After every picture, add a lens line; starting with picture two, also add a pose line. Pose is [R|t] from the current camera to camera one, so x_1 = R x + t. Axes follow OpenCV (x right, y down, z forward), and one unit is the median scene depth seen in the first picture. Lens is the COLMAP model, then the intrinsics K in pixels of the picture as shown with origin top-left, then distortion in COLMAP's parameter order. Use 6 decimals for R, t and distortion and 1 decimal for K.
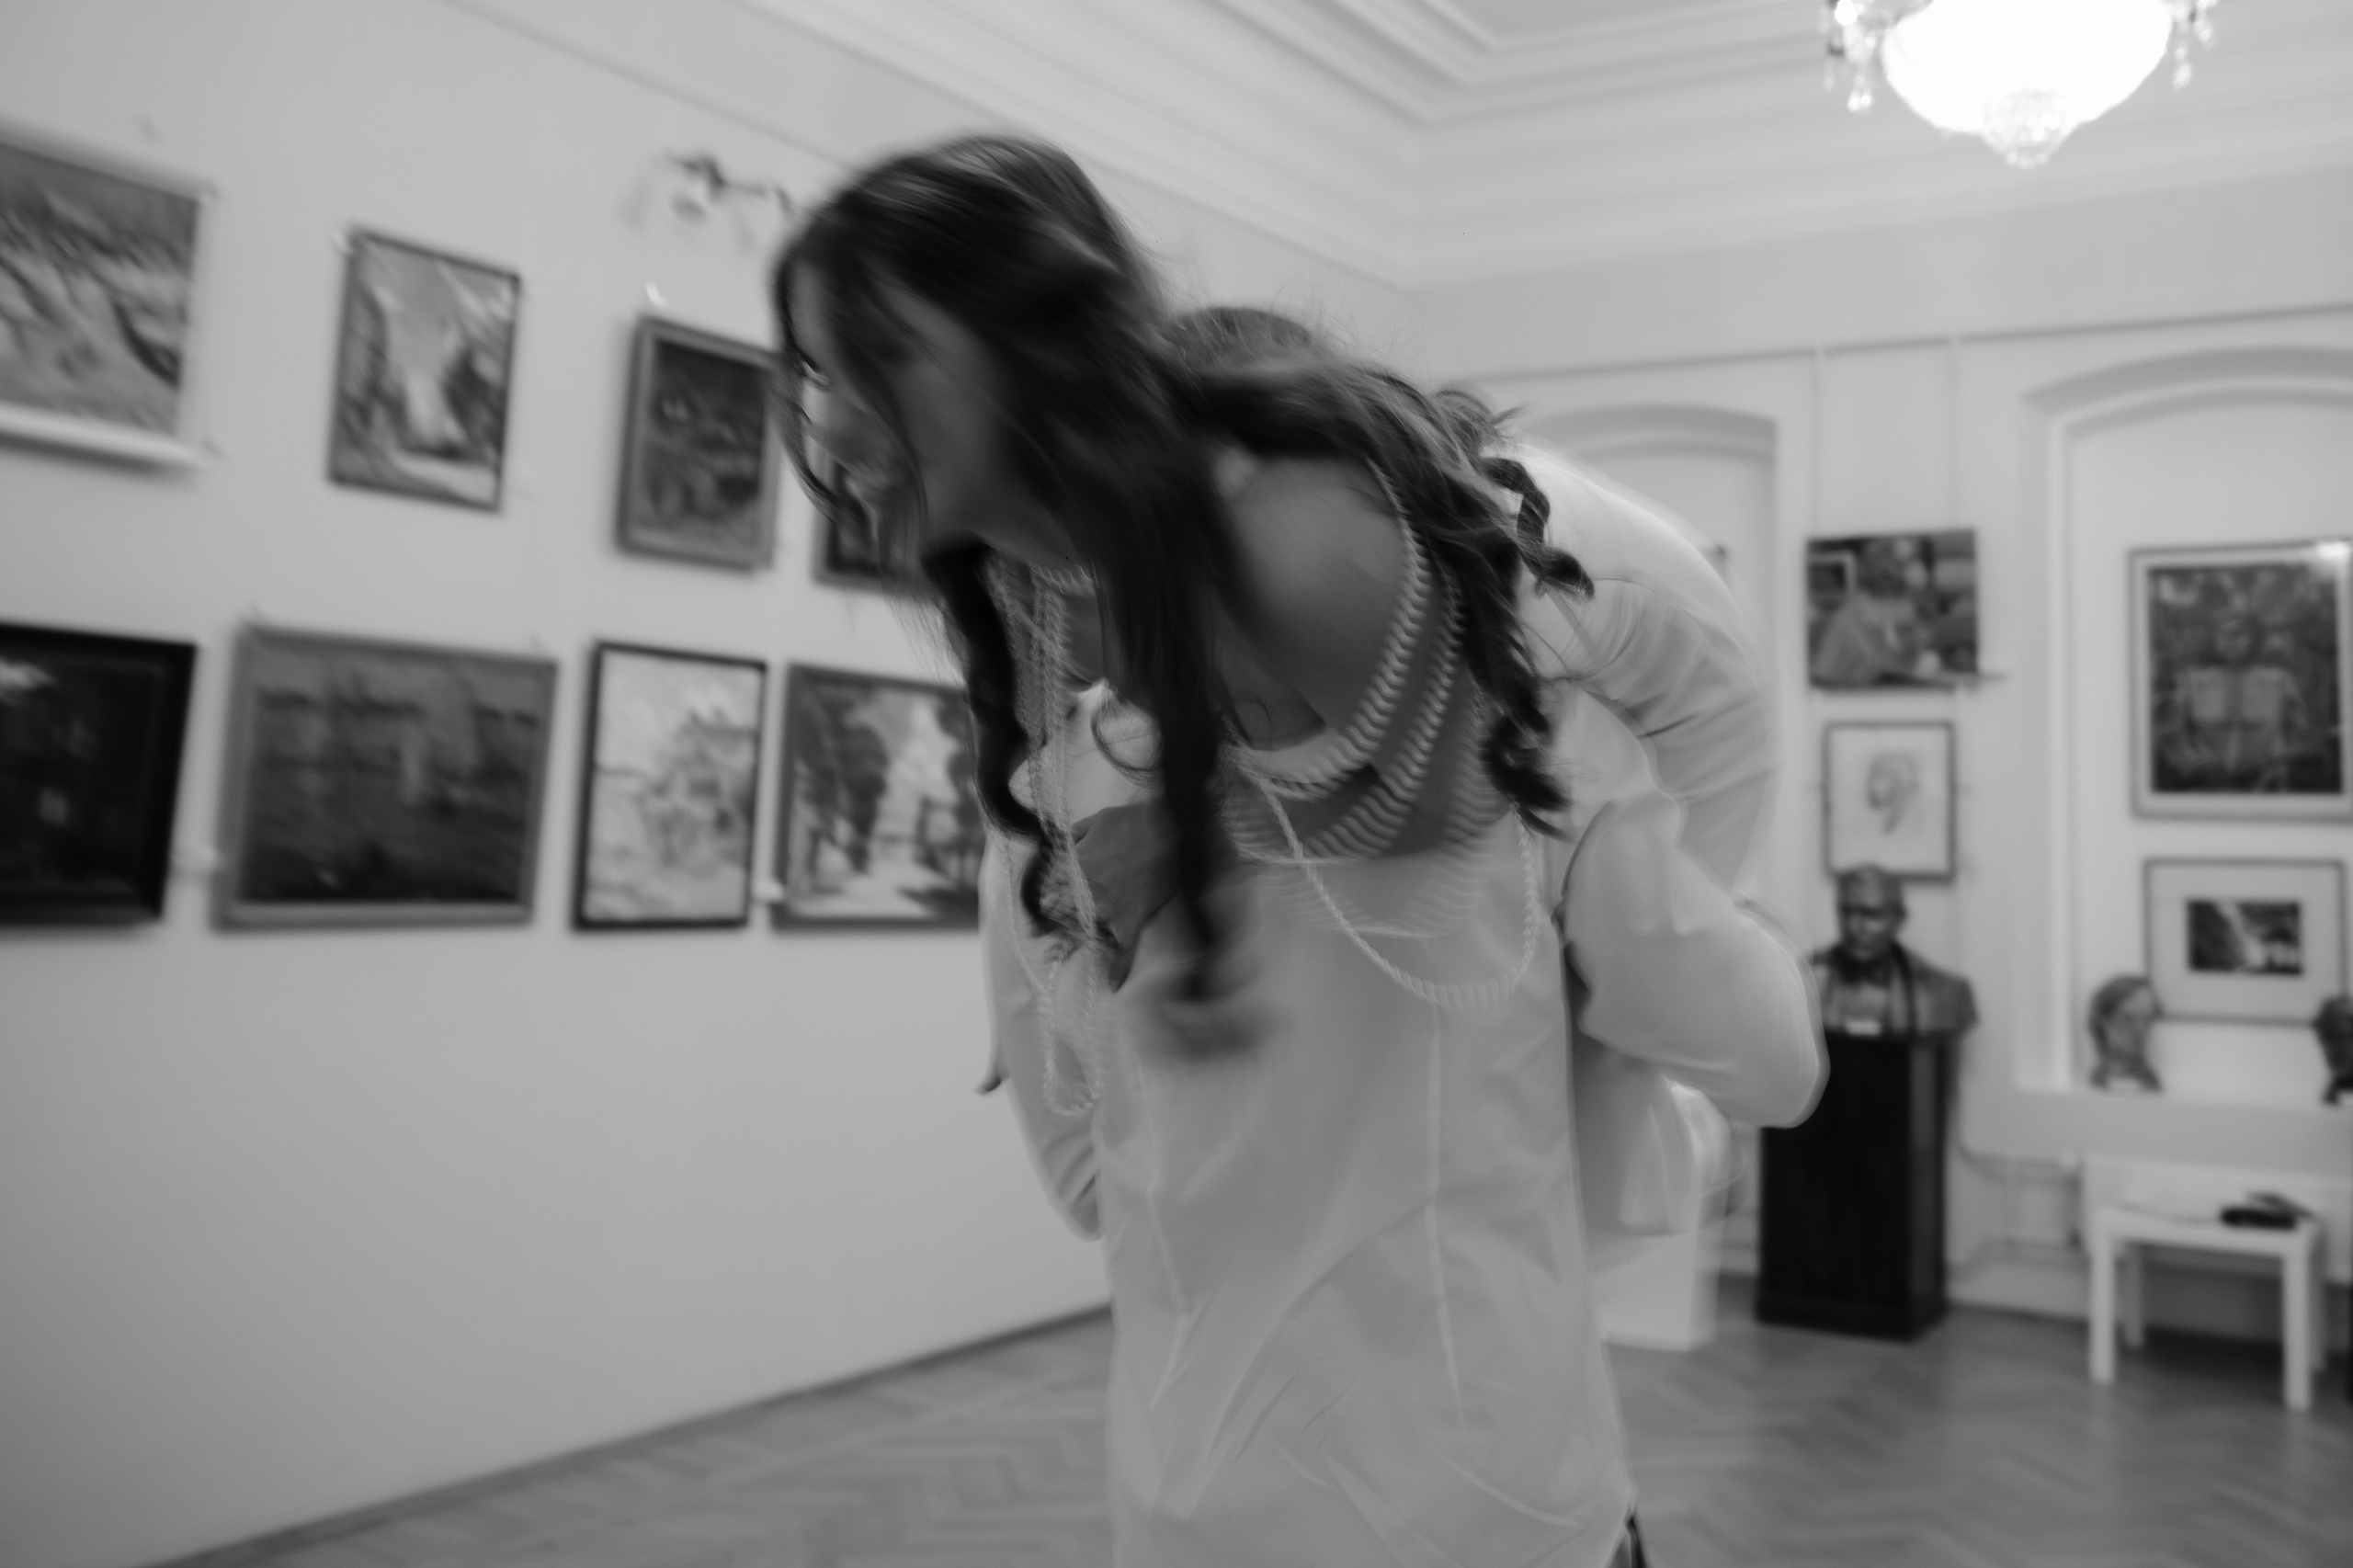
lens RADIAL K [[2259.5, 0, 1175.5], [0, 2259.5, 574.8], [0, 0, 1]] dist [-0.073141, 0.007581]
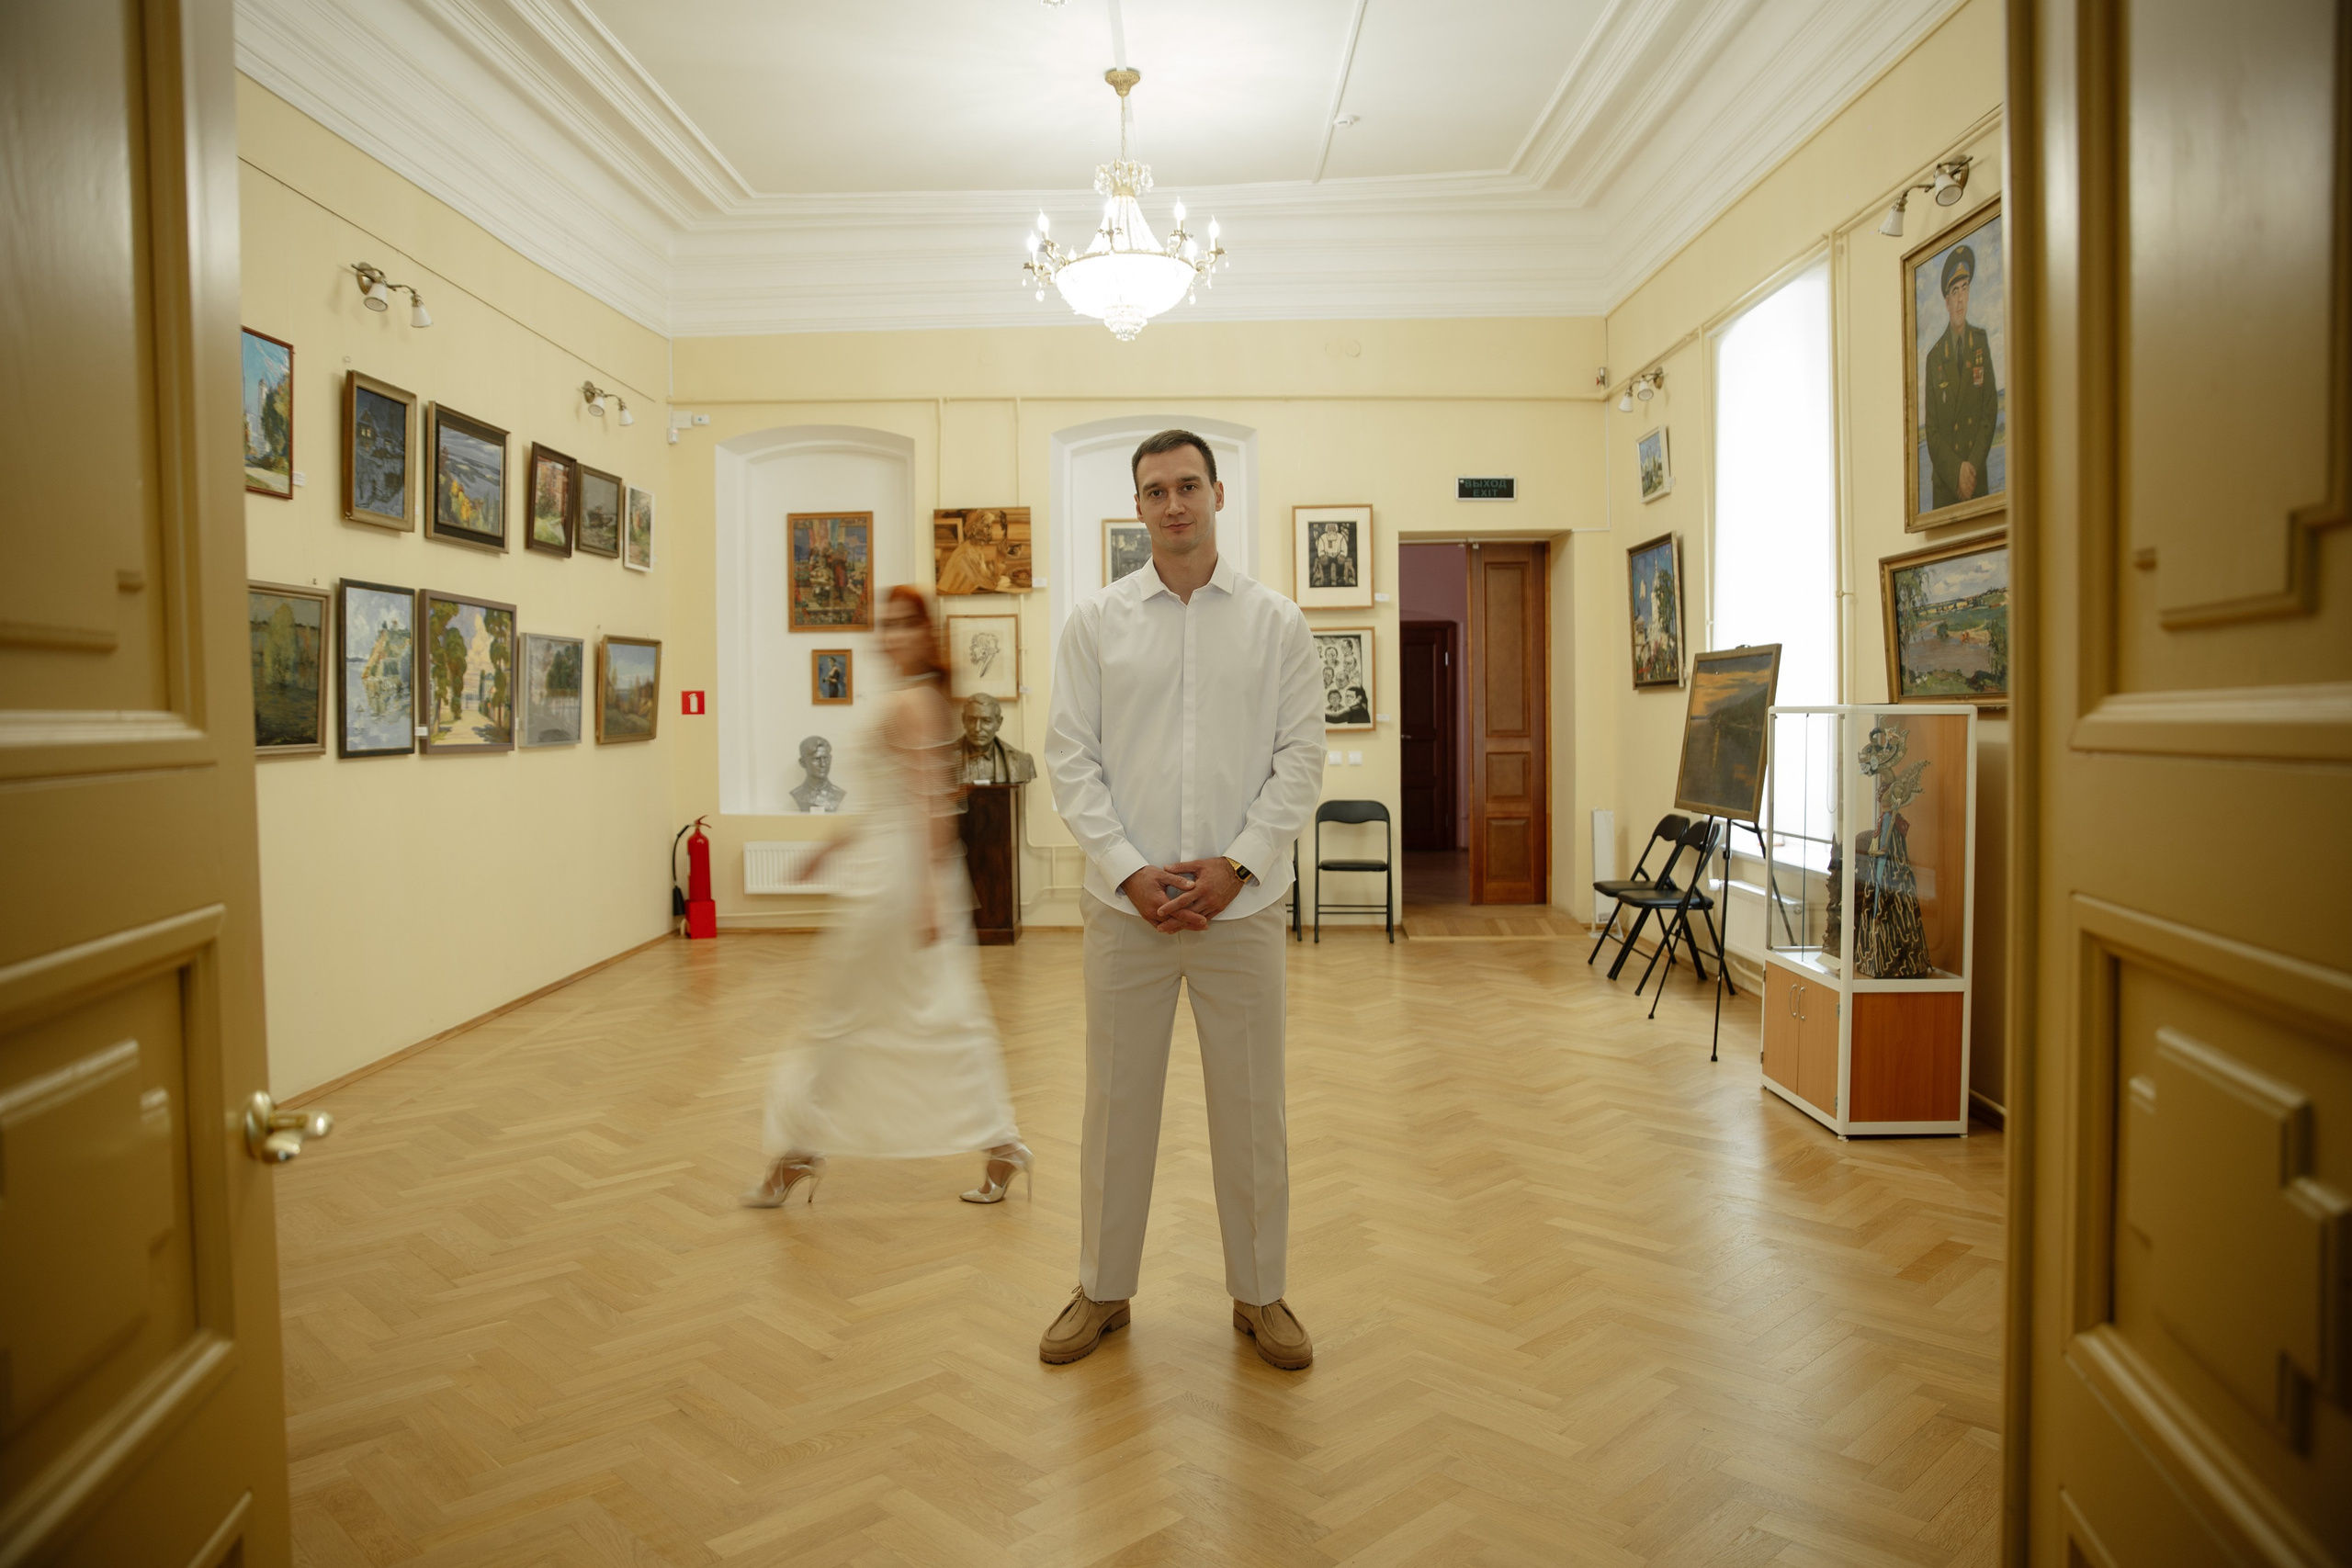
lens RADIAL K [[2051.6, 0, 1086.7], [0, 2051.6, 781.5], [0, 0, 1]] dist [-0.073113, -0.002640]
pose [[0.846222, -0.057133, 0.529759, -0.474776], [-0.025252, 0.988818, 0.146977, -0.044484], [-0.532232, -0.137752, 0.835316, -0.418509]]
